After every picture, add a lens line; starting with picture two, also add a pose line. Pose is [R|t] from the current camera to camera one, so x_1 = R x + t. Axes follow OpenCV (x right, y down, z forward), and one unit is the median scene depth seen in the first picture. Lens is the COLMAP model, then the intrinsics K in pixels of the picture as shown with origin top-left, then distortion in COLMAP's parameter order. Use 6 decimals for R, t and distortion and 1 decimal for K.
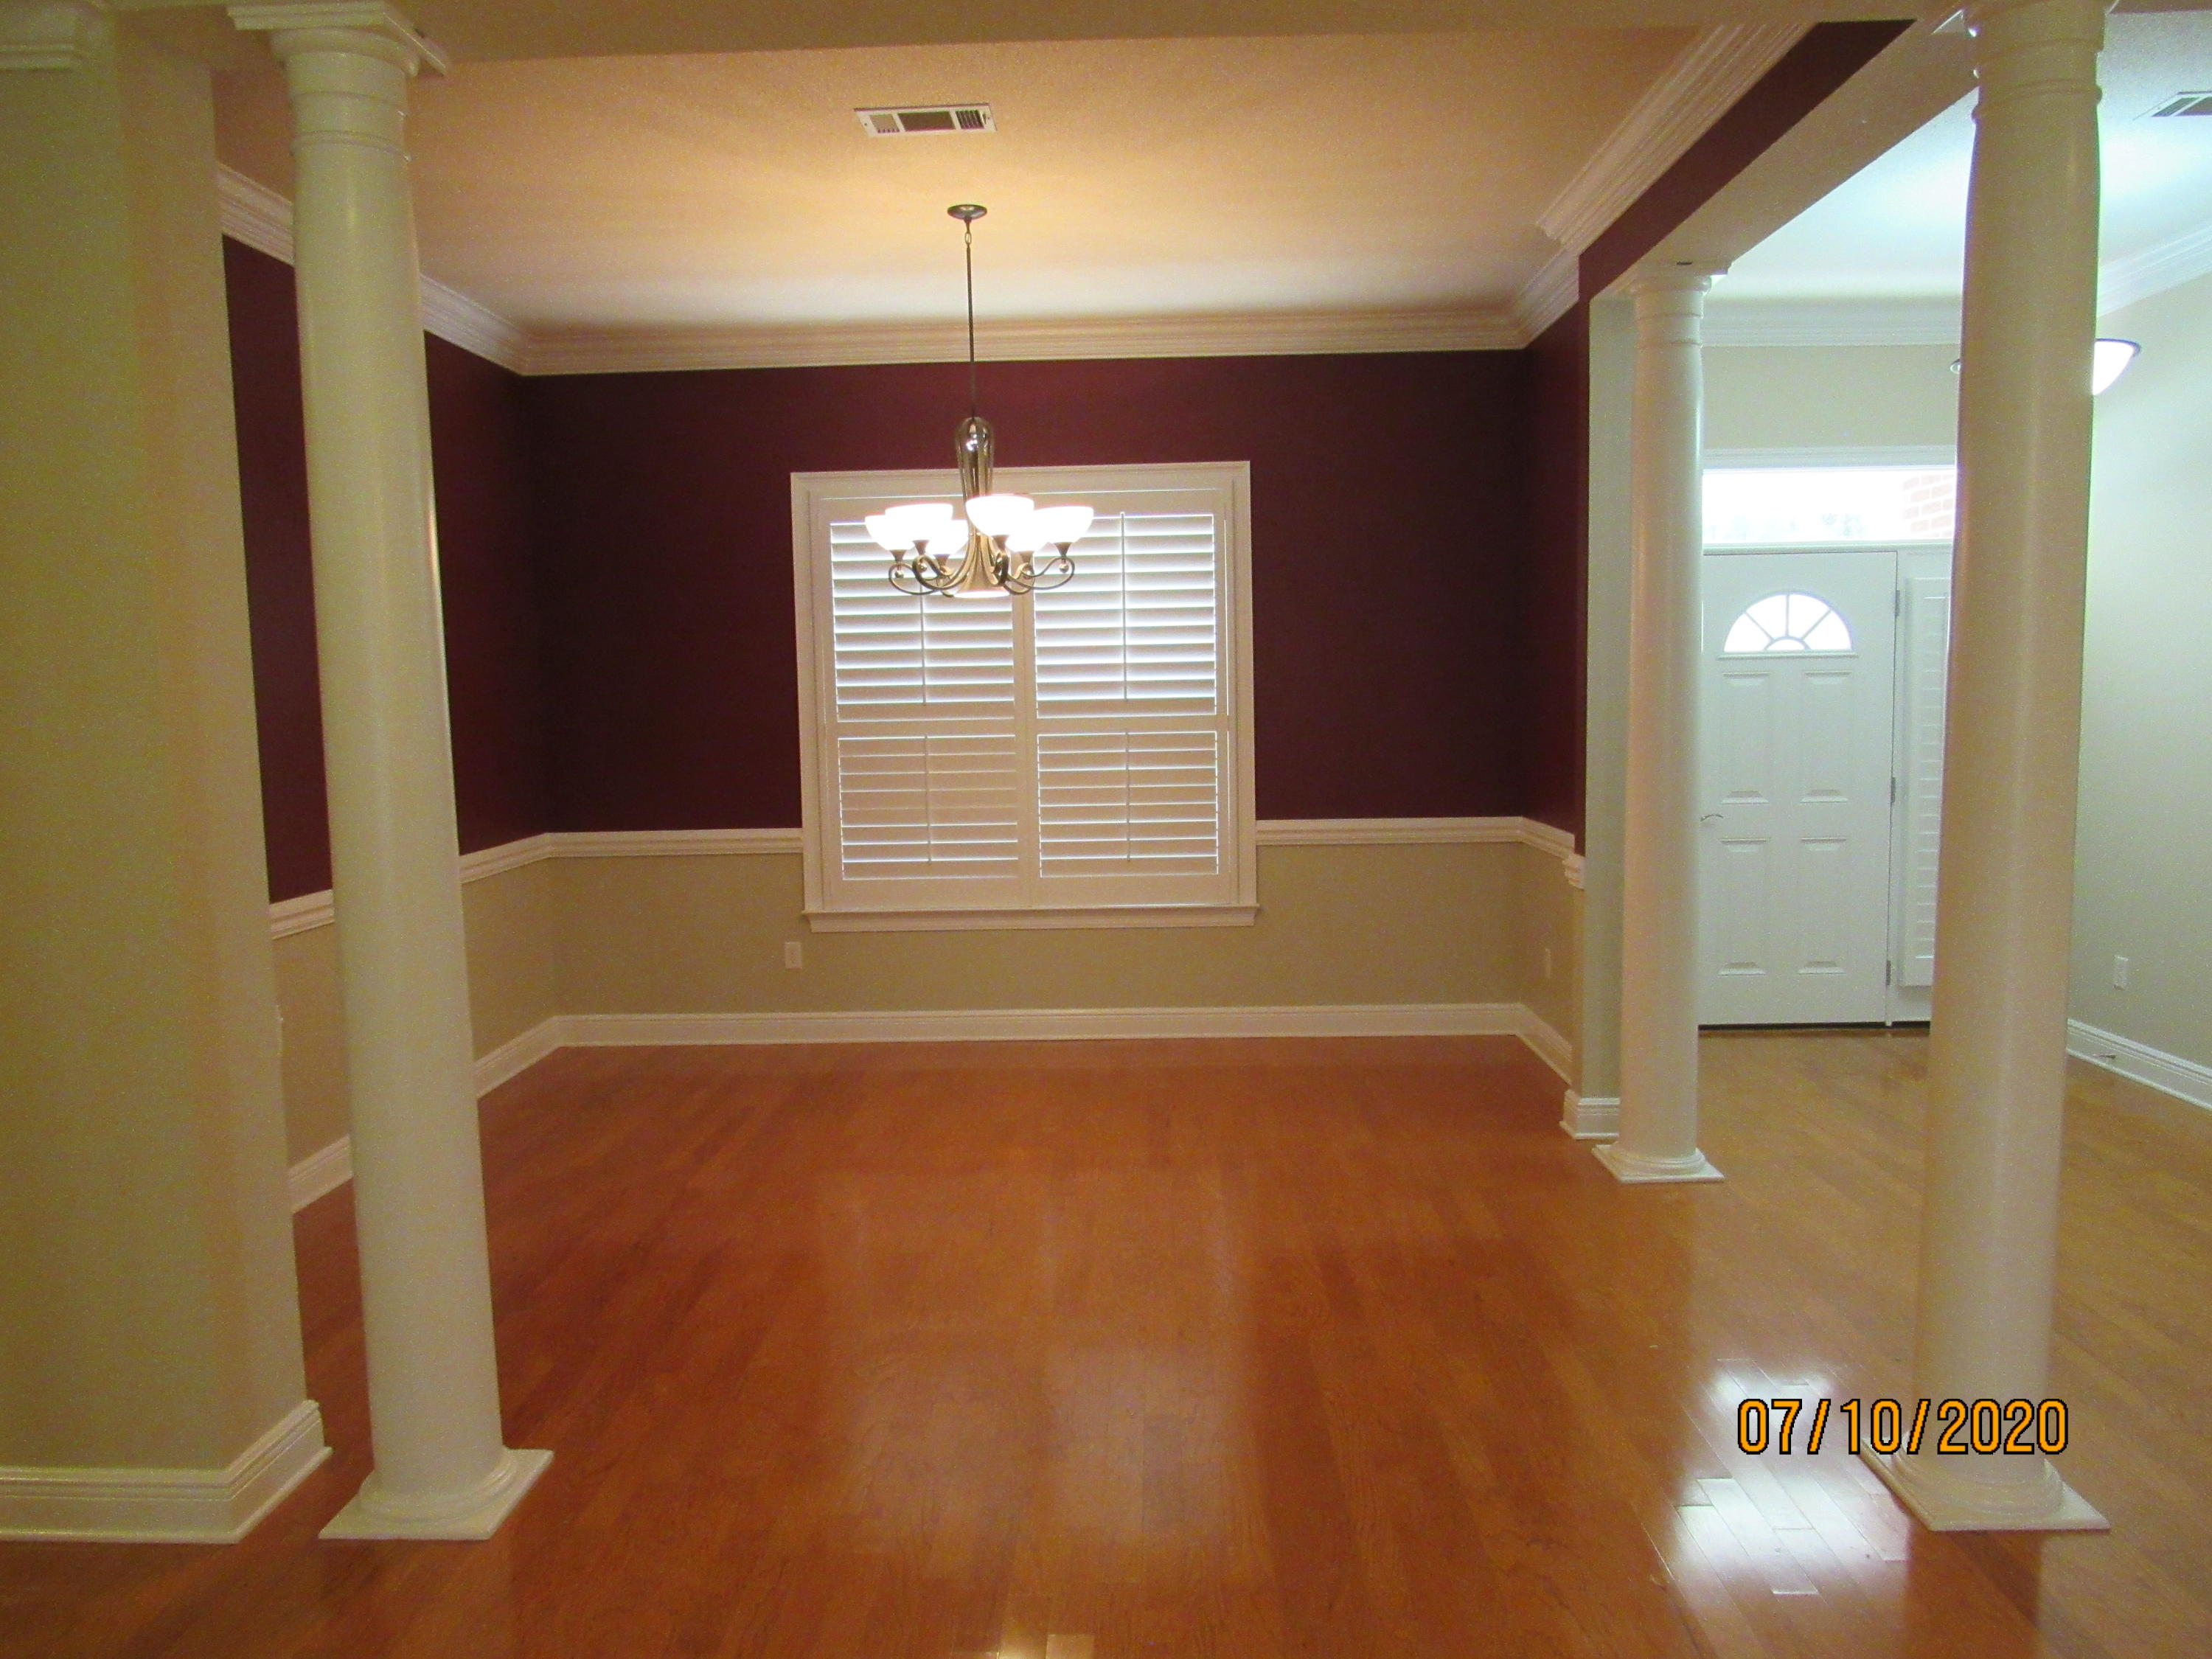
lens RADIAL K [[1576.7, 0, 1105.8], [0, 1576.7, 830.3], [0, 0, 1]] dist [-0.036771, 0.021686]
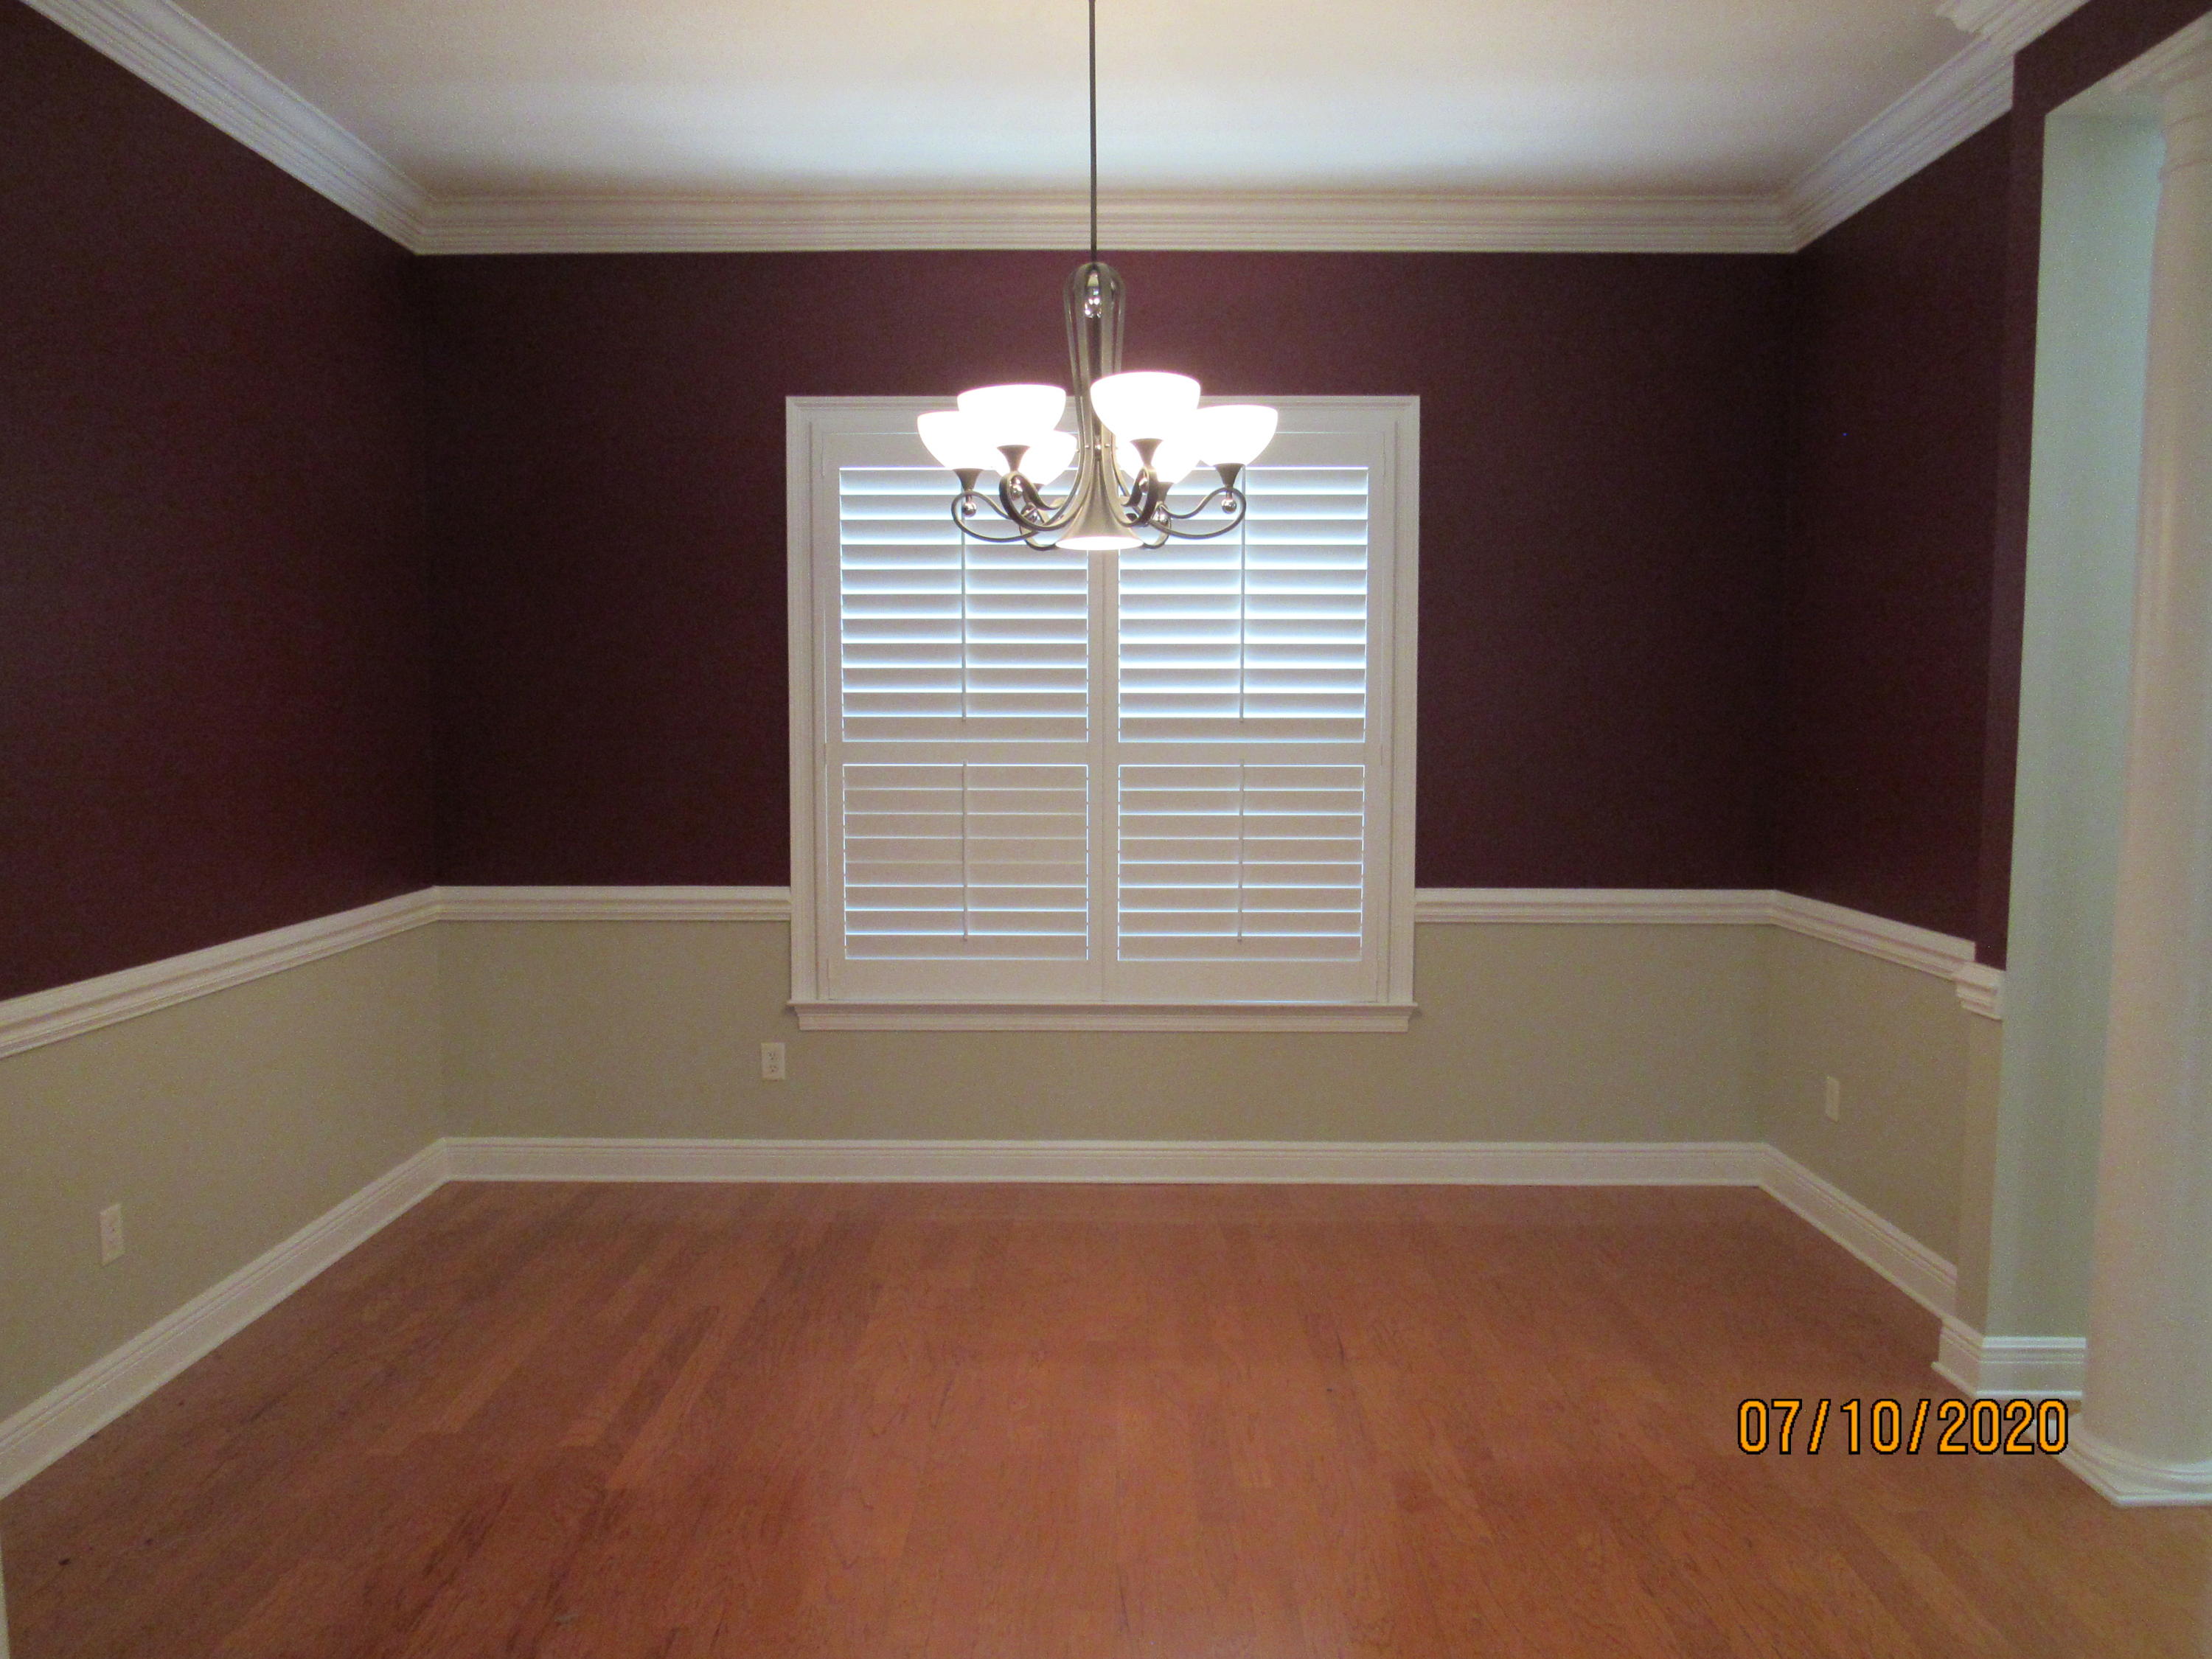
lens RADIAL K [[1576.7, 0, 1096.9], [0, 1576.7, 829.2], [0, 0, 1]] dist [-0.036771, 0.021686]
pose [[0.999635, 0.019737, 0.018461, -0.066605], [-0.019406, 0.999650, -0.017976, -0.017849], [-0.018809, 0.017611, 0.999668, 0.275999]]
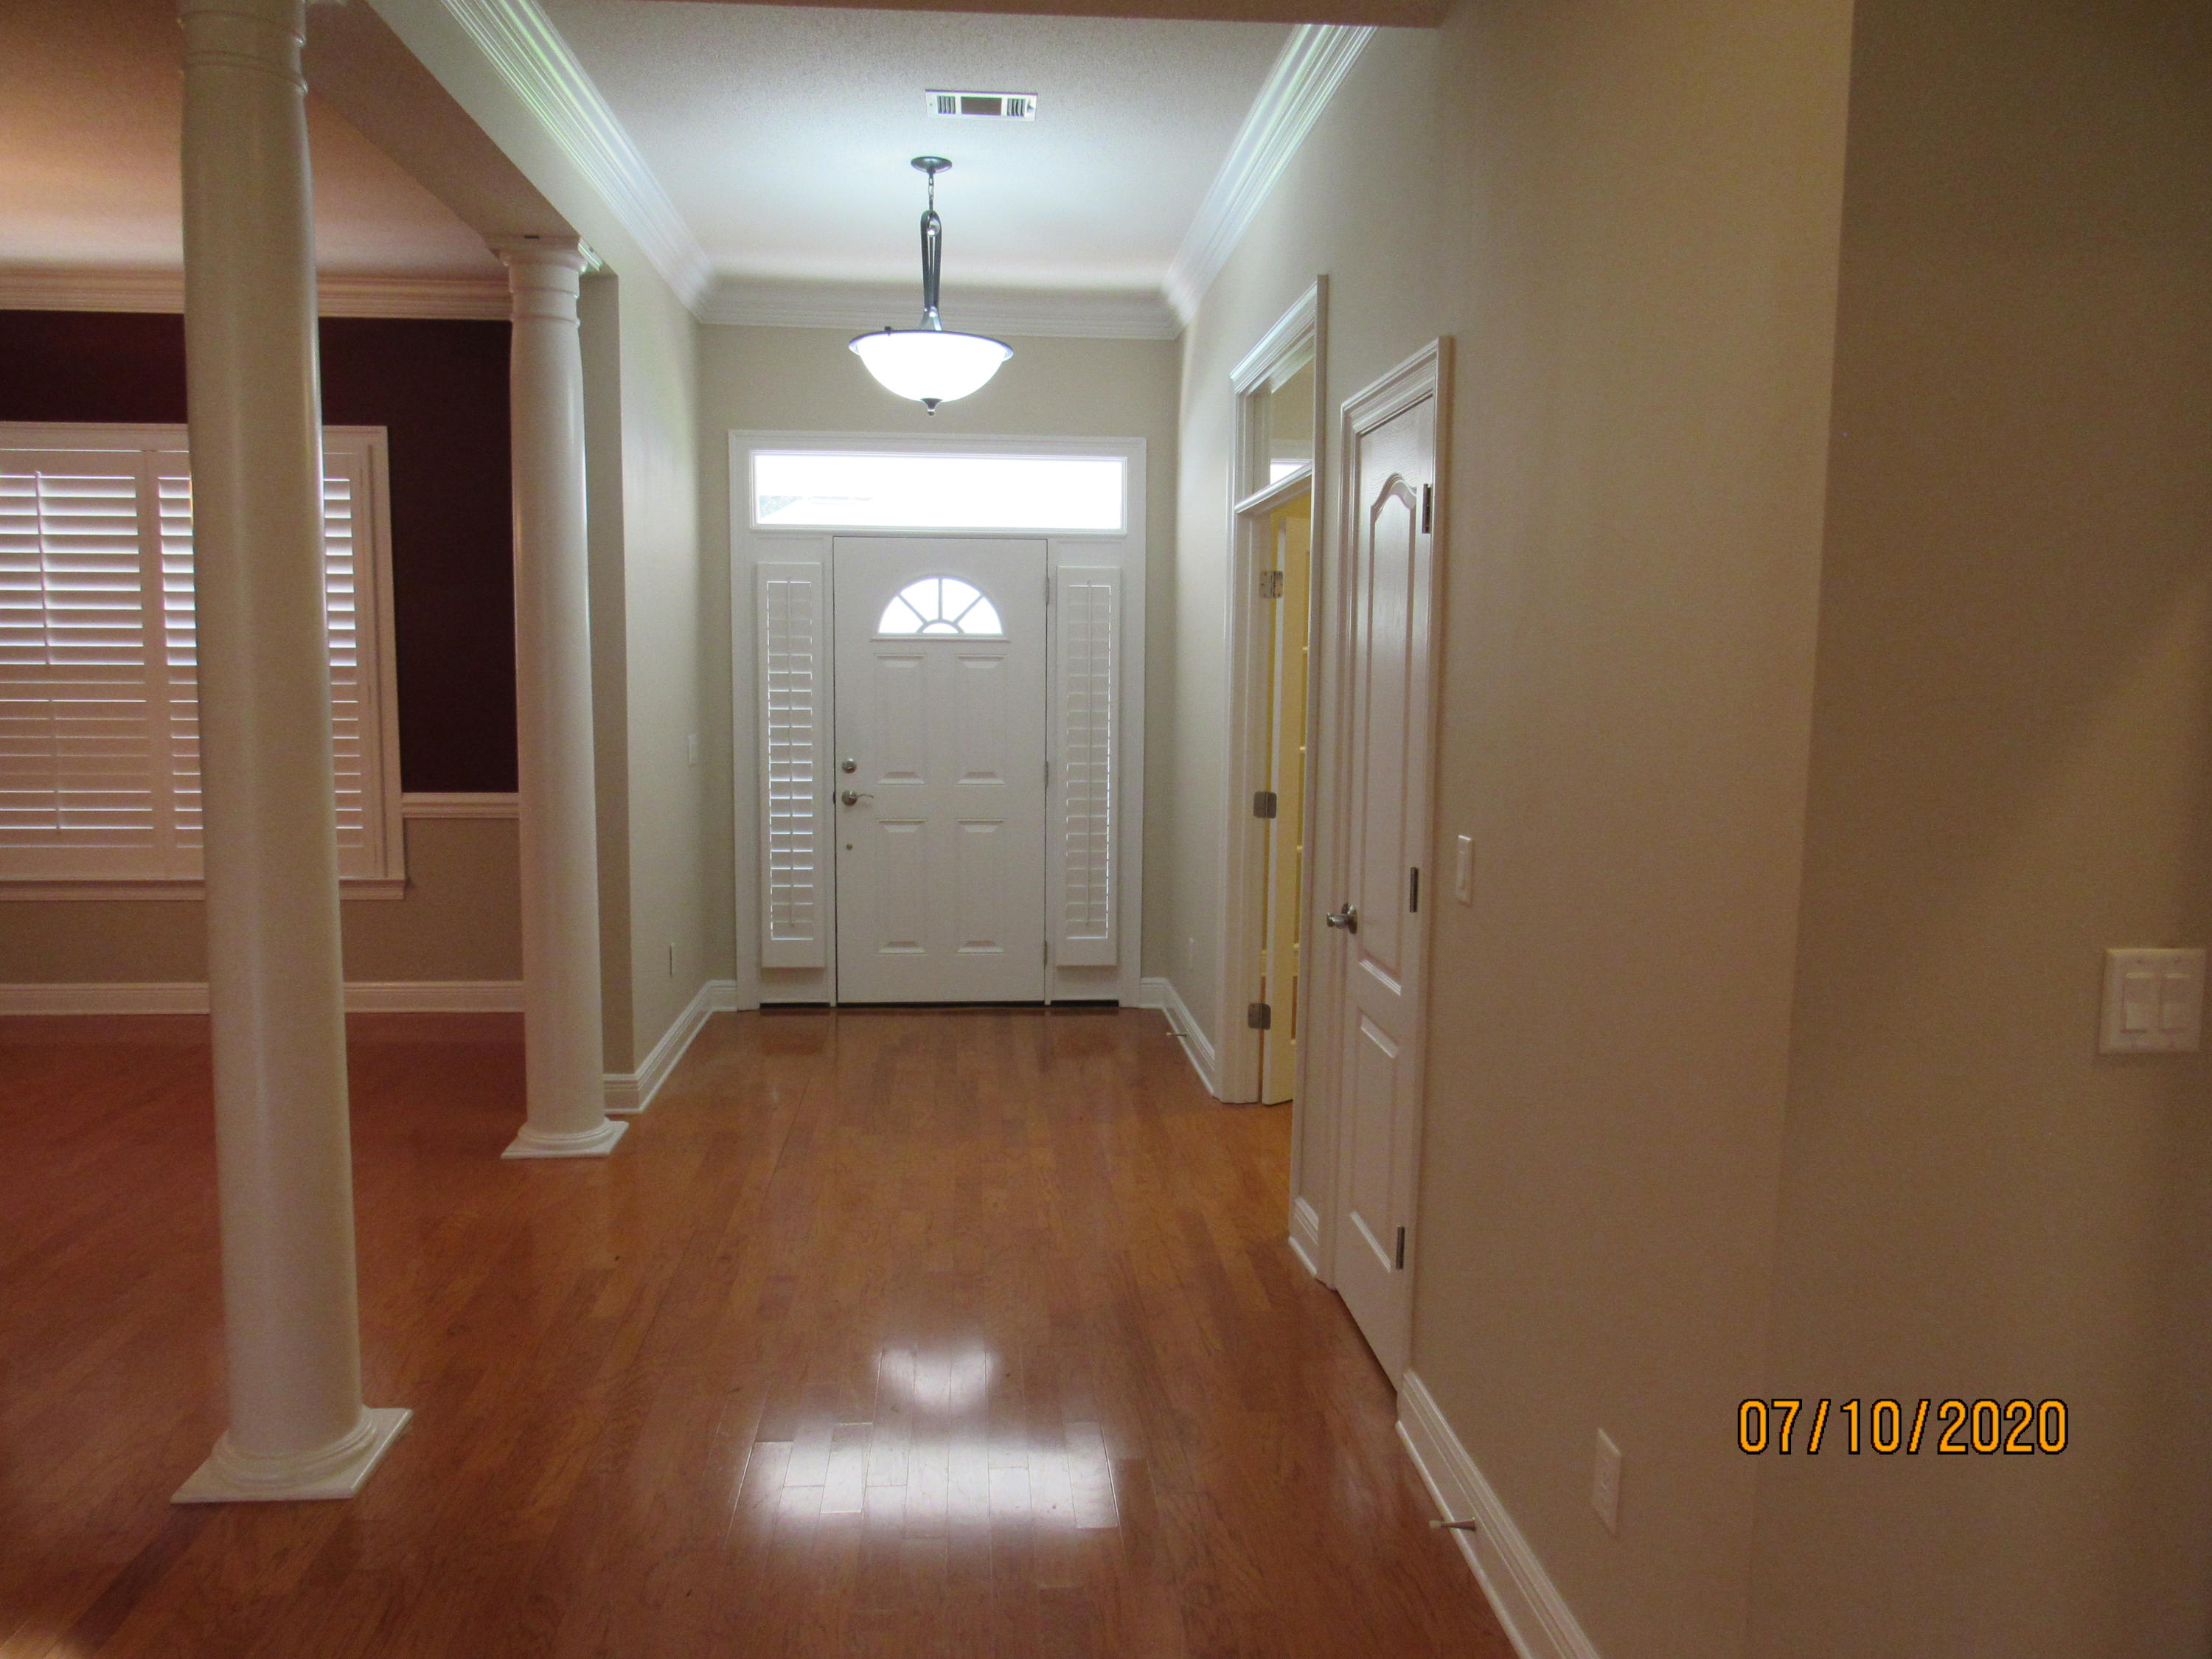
lens RADIAL K [[1576.7, 0, 1097.9], [0, 1576.7, 837.1], [0, 0, 1]] dist [-0.036771, 0.021686]
pose [[0.993487, 0.015055, 0.112943, 0.422490], [-0.017456, 0.999641, 0.020302, -0.006036], [-0.112597, -0.022141, 0.993394, -0.025024]]
